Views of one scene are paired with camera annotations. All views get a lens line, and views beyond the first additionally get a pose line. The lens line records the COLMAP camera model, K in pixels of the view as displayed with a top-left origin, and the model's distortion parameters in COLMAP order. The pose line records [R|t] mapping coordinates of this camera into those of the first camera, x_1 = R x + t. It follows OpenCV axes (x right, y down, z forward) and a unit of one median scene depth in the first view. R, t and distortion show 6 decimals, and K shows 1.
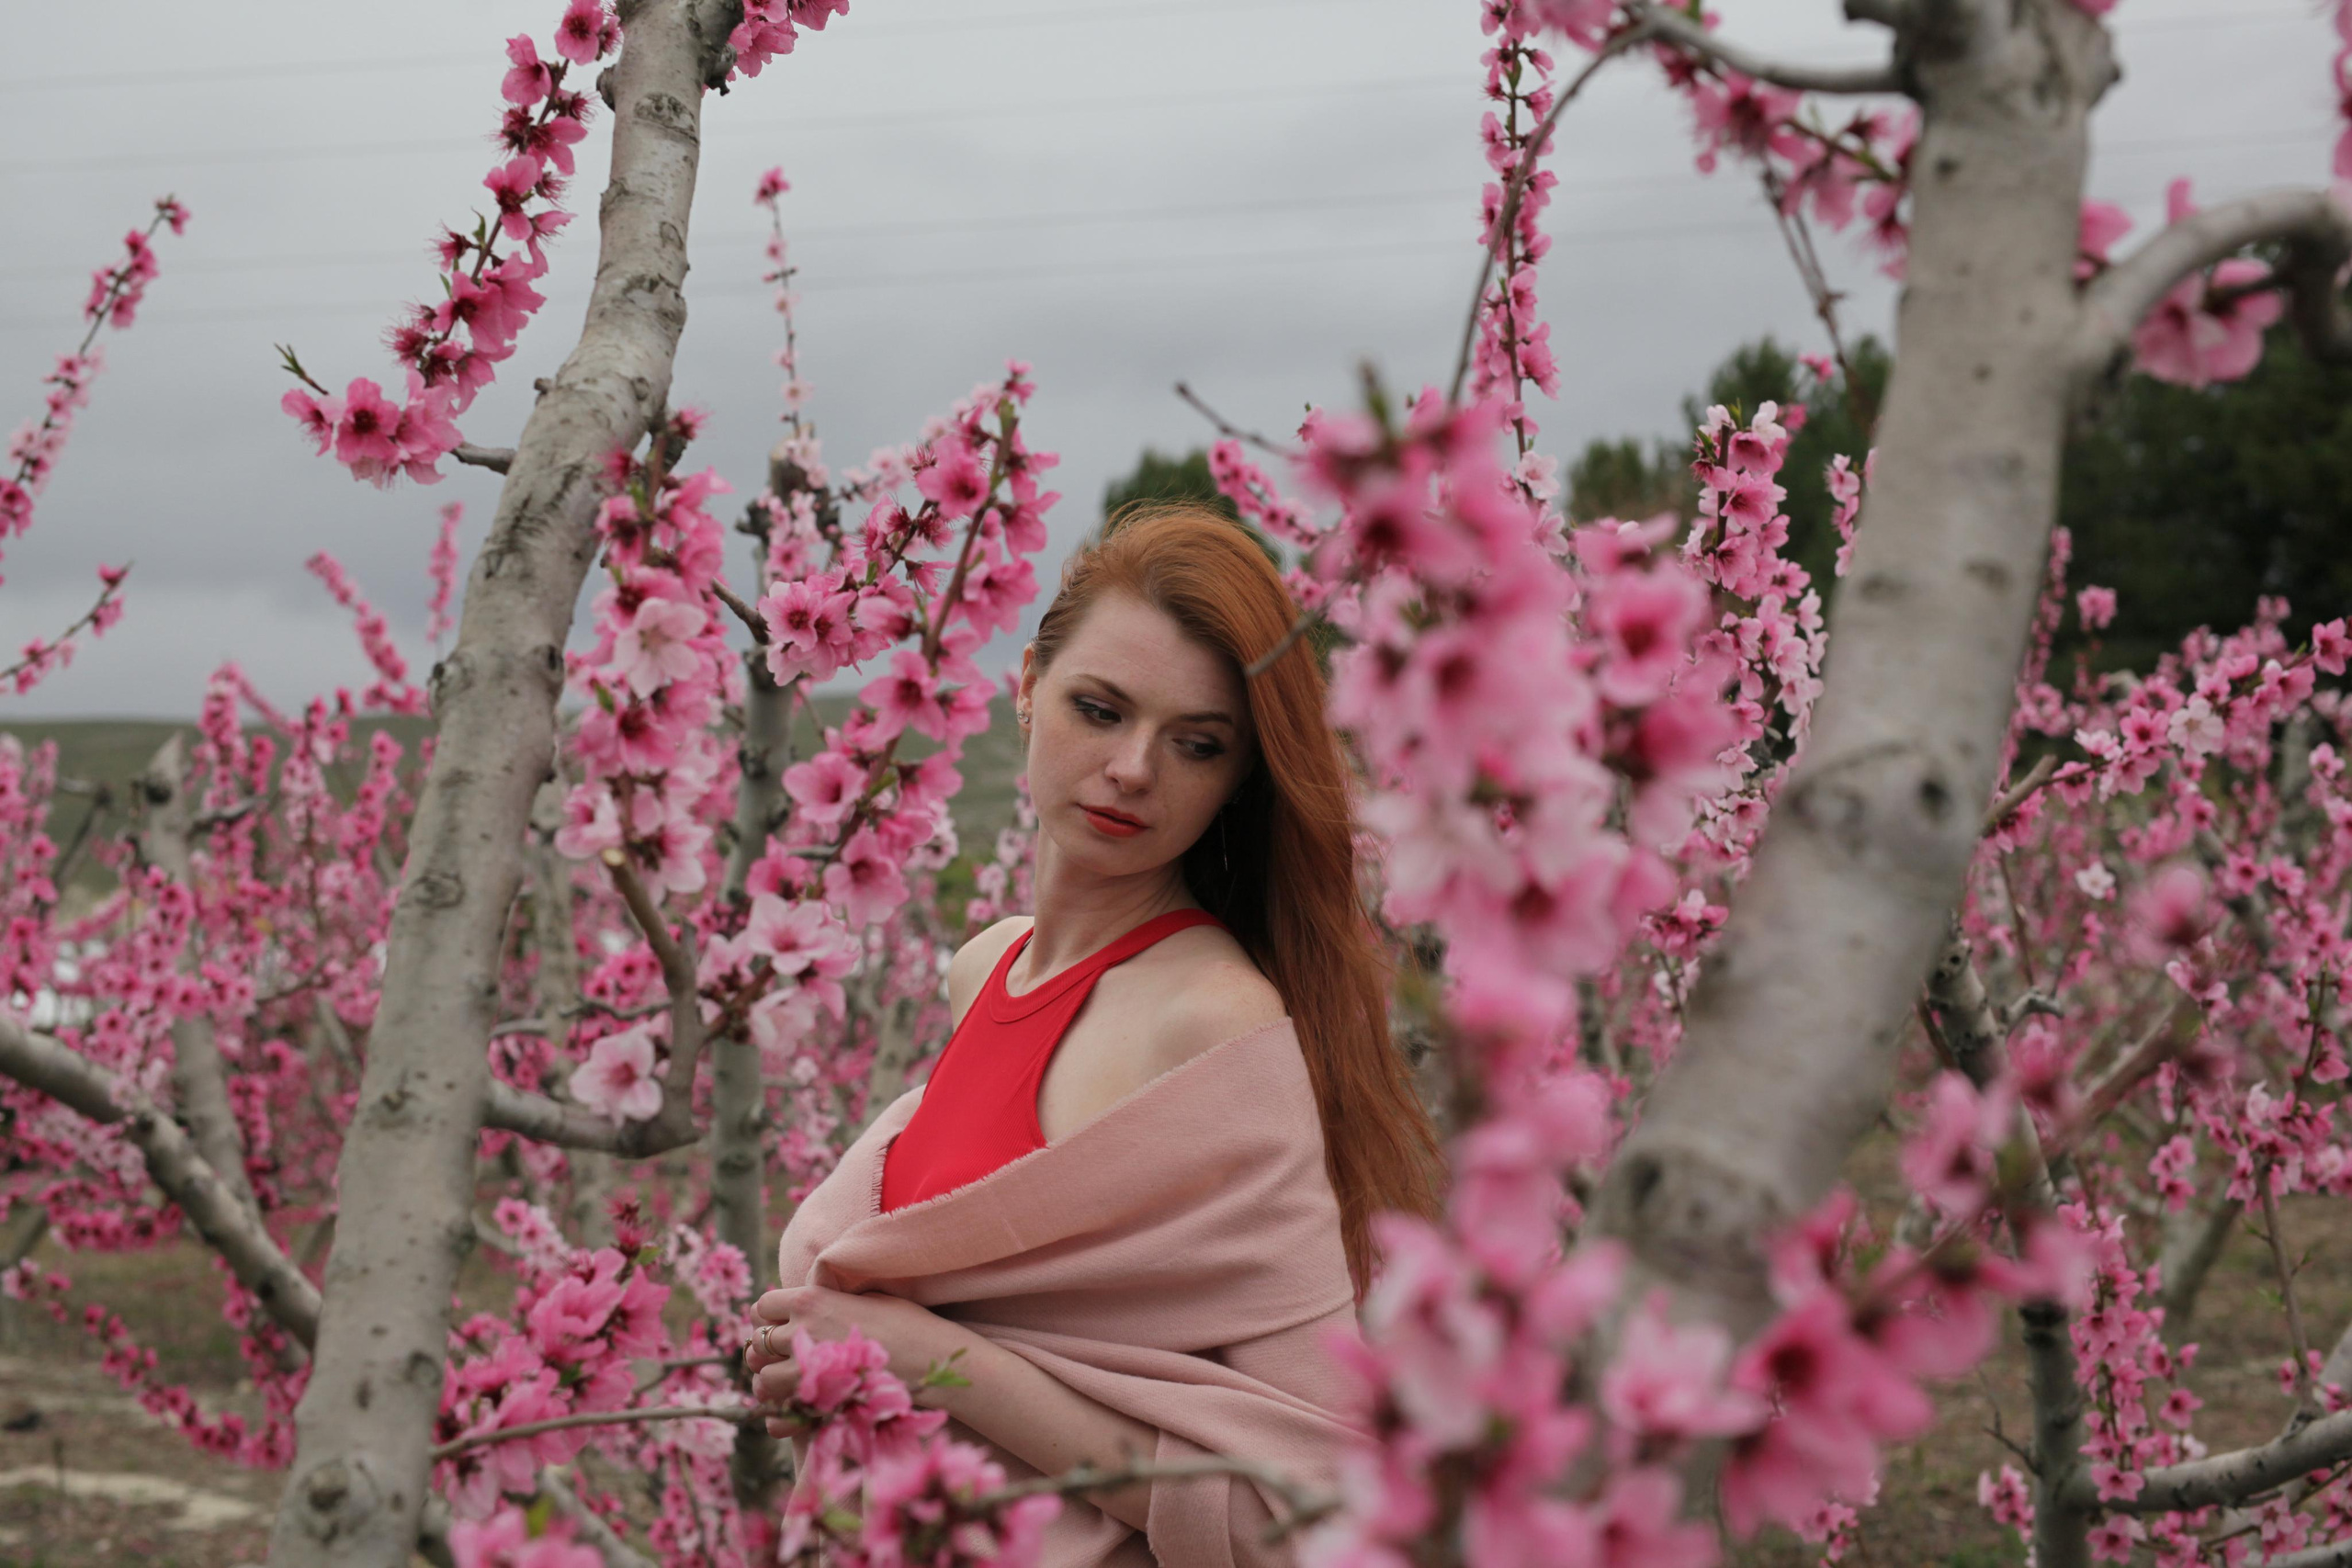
lens RADIAL K [[3318.7, 0, 1176.0], [0, 3318.7, 784.0], [0, 0, 1]] dist [0.015016, 0.027829]
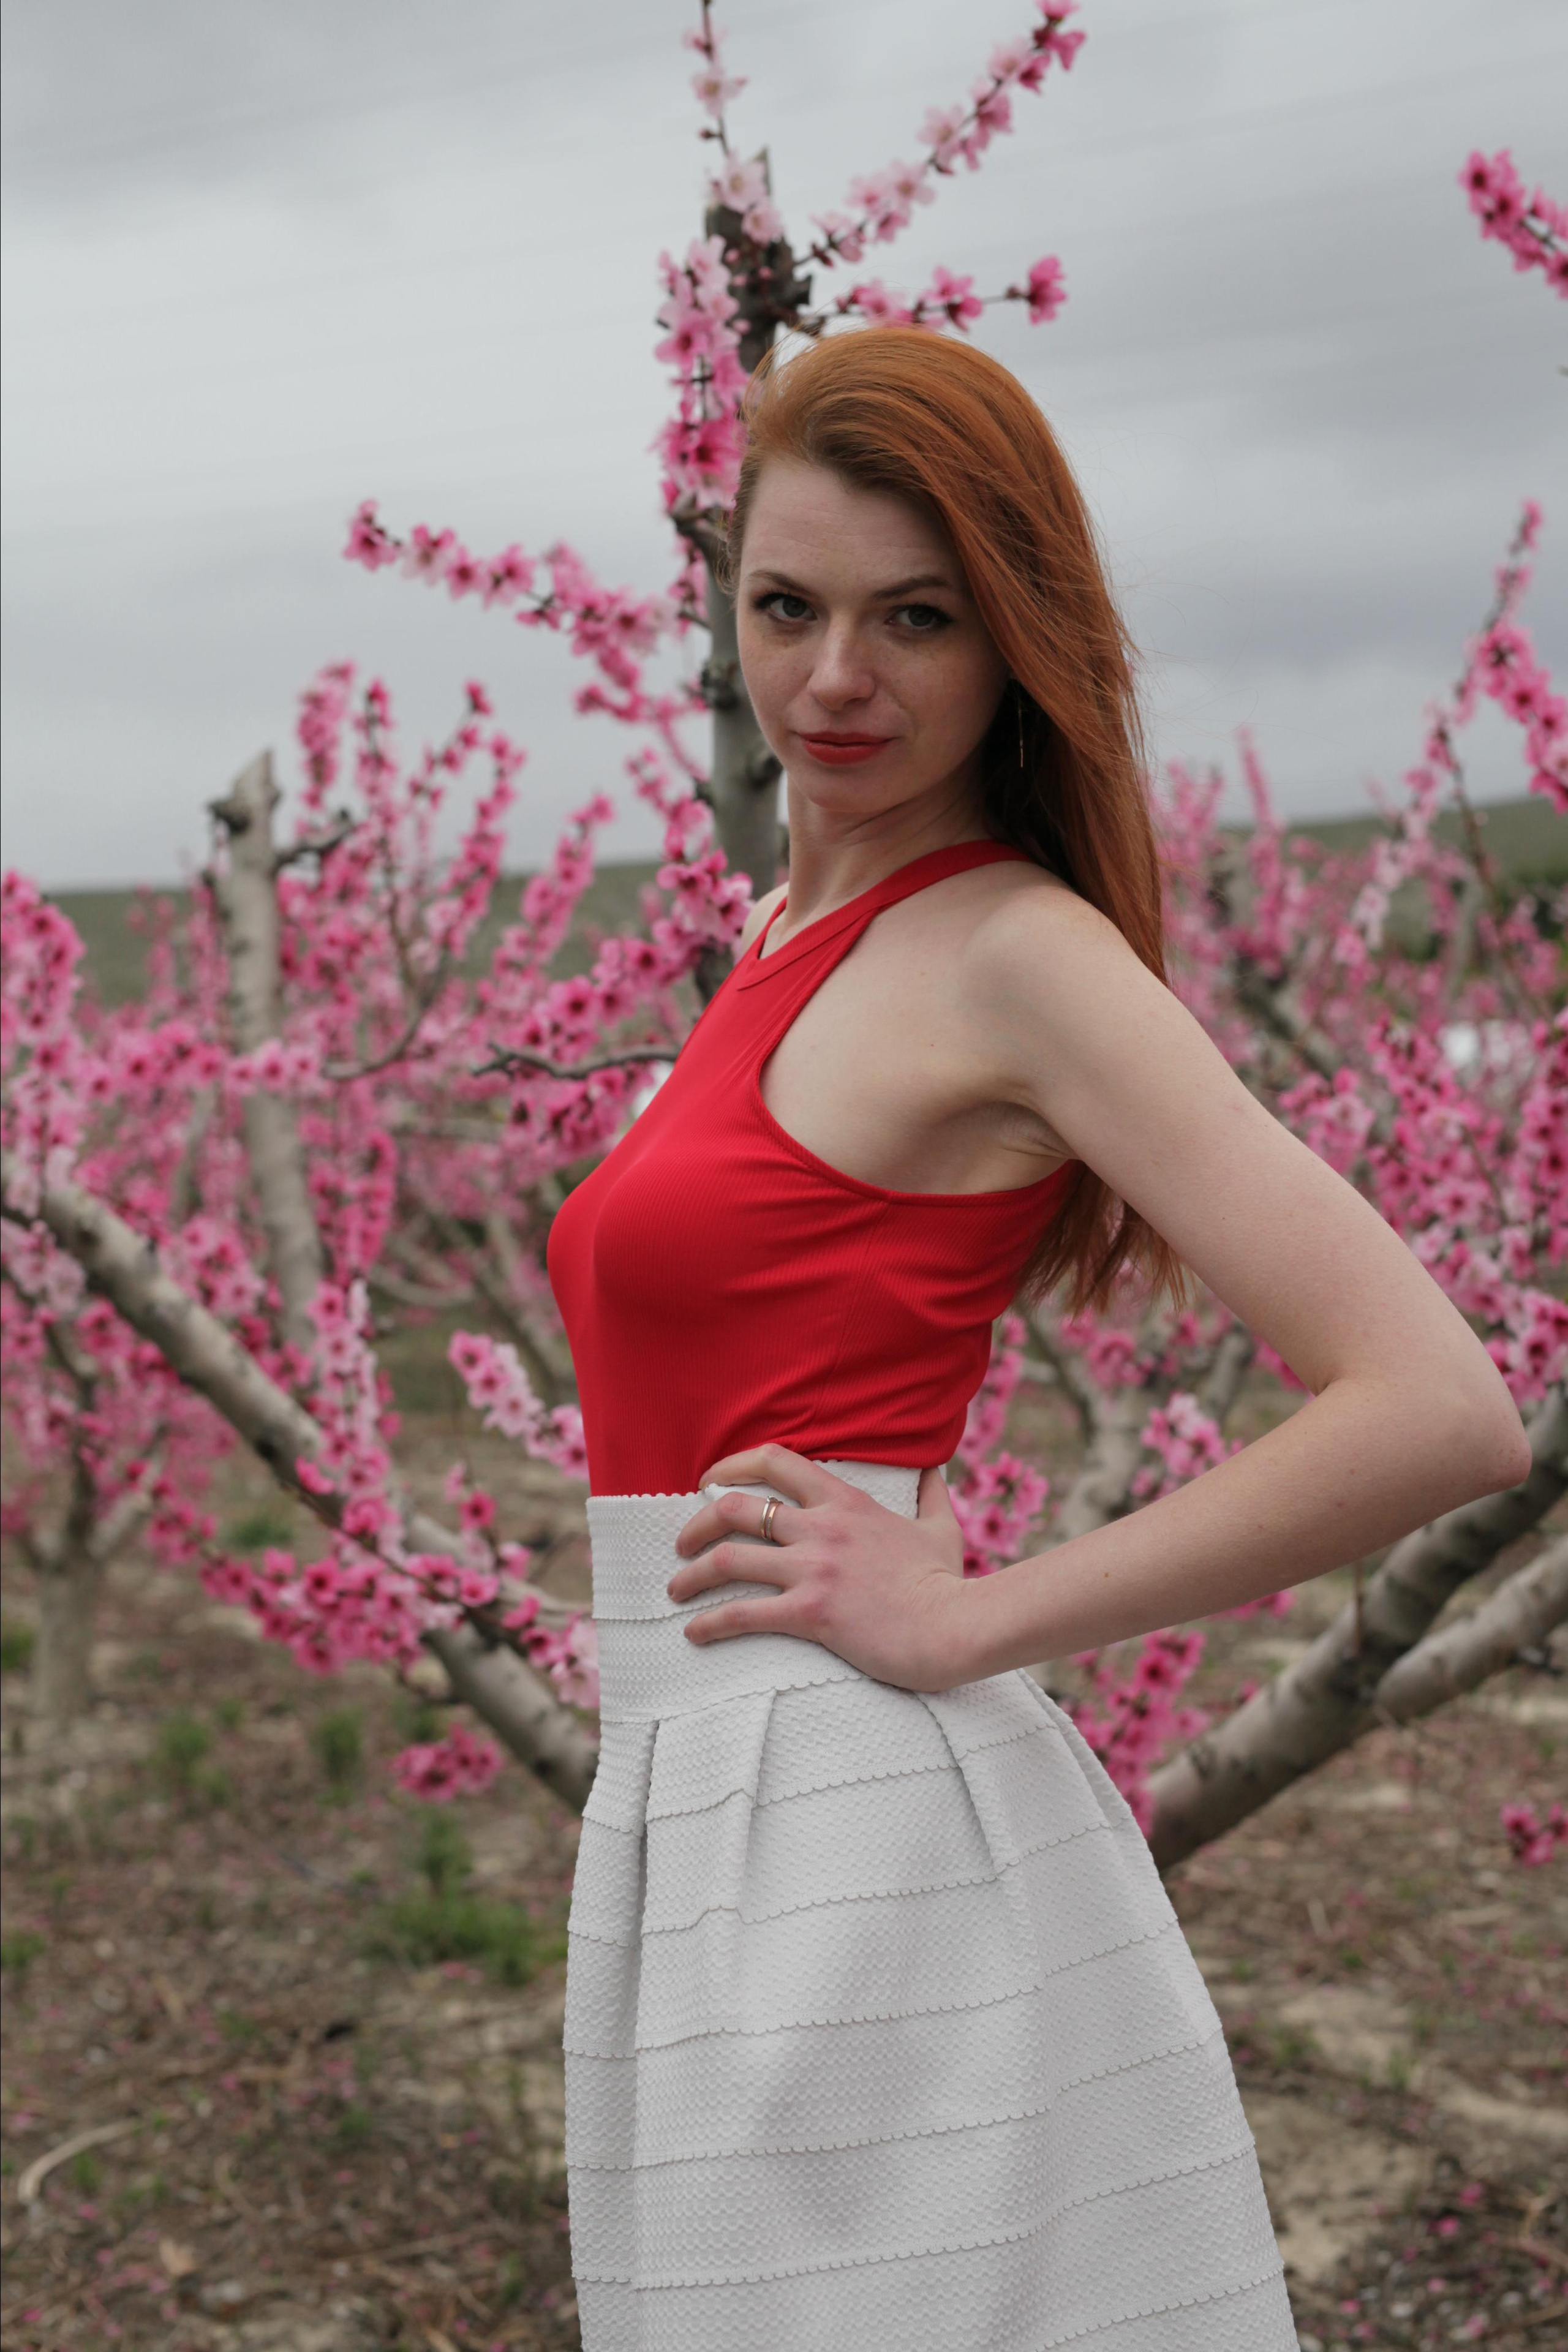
lens RADIAL K [[3258.5, 0, 784.0], [0, 3258.5, 1176.0], [0, 0, 1]] dist [0.047722, 0.056177]
pose [[0.942034, -0.010172, -0.335364, 0.166091], [0.038037, 0.996334, 0.076626, 0.066744], [0.333355, -0.084941, 0.938967, 0.611109]]
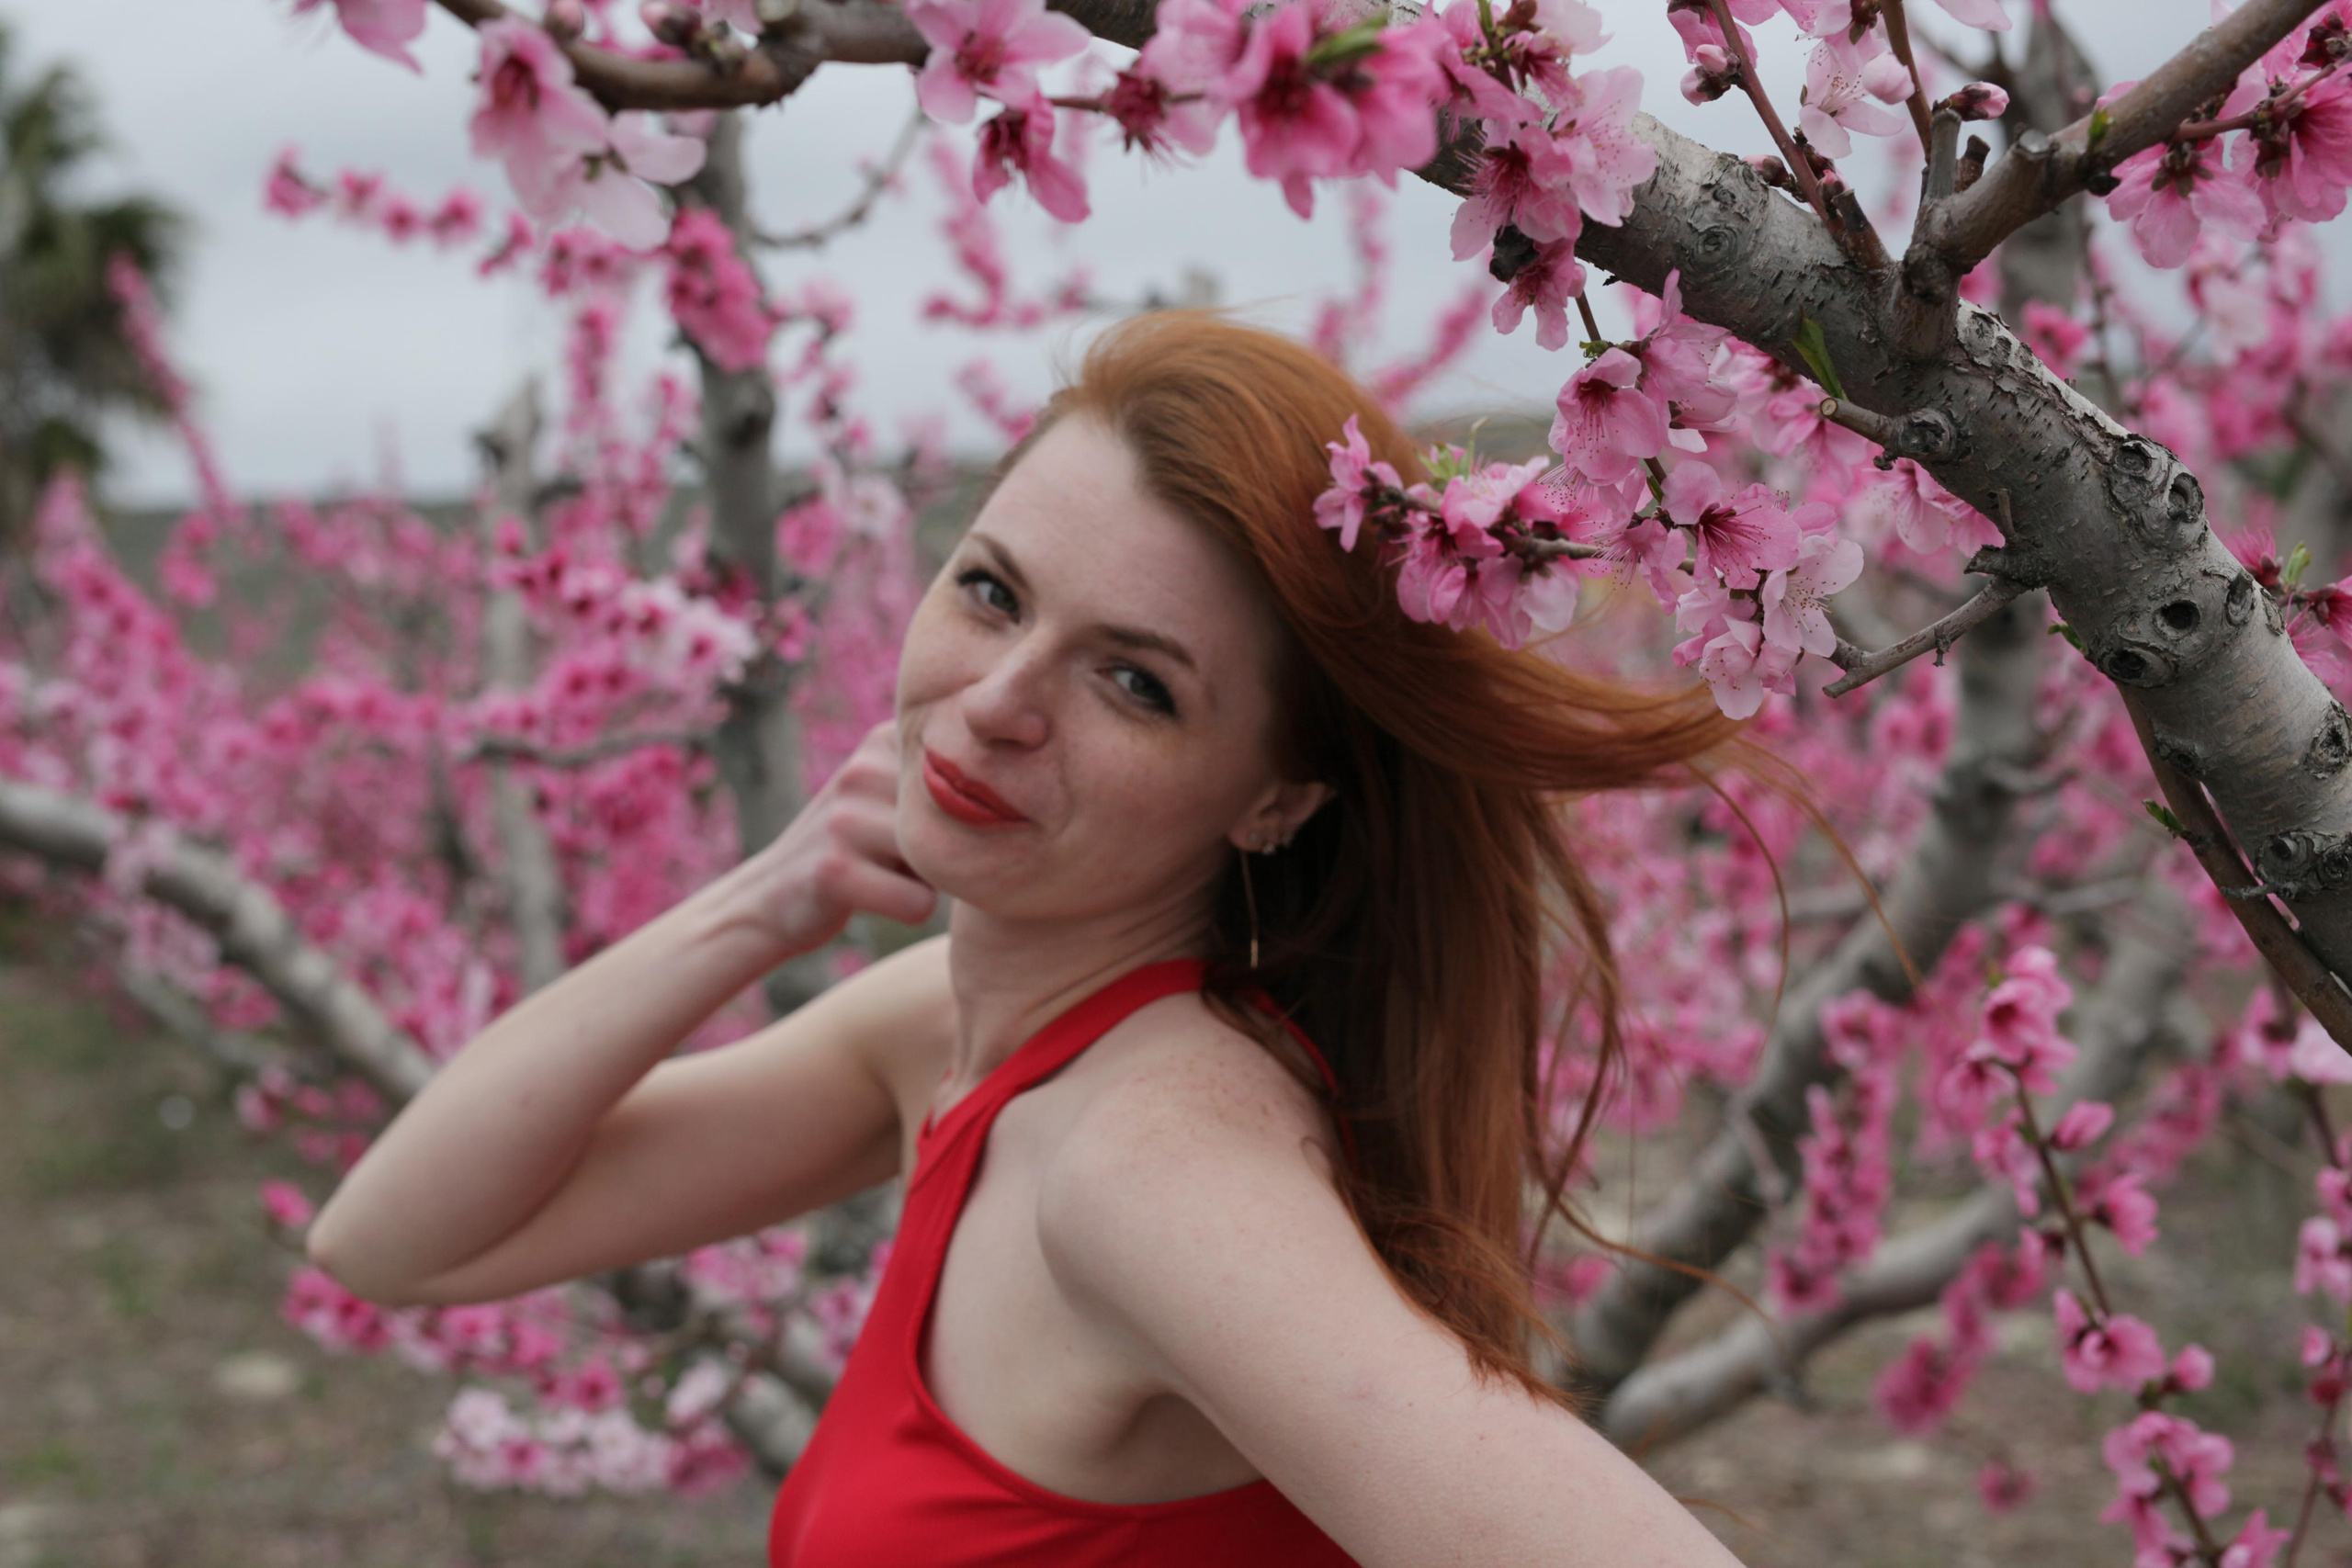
lens RADIAL K [[3297.8, 0, 1163.4], [0, 3297.8, 779.0], [0, 0, 1]] dist [0.008796, 0.060625]
pose [[0.892210, -0.009210, -0.451527, 0.344820], [0.052691, 0.995087, 0.083820, 0.044509], [0.448536, -0.098577, 0.888312, 0.807416]]
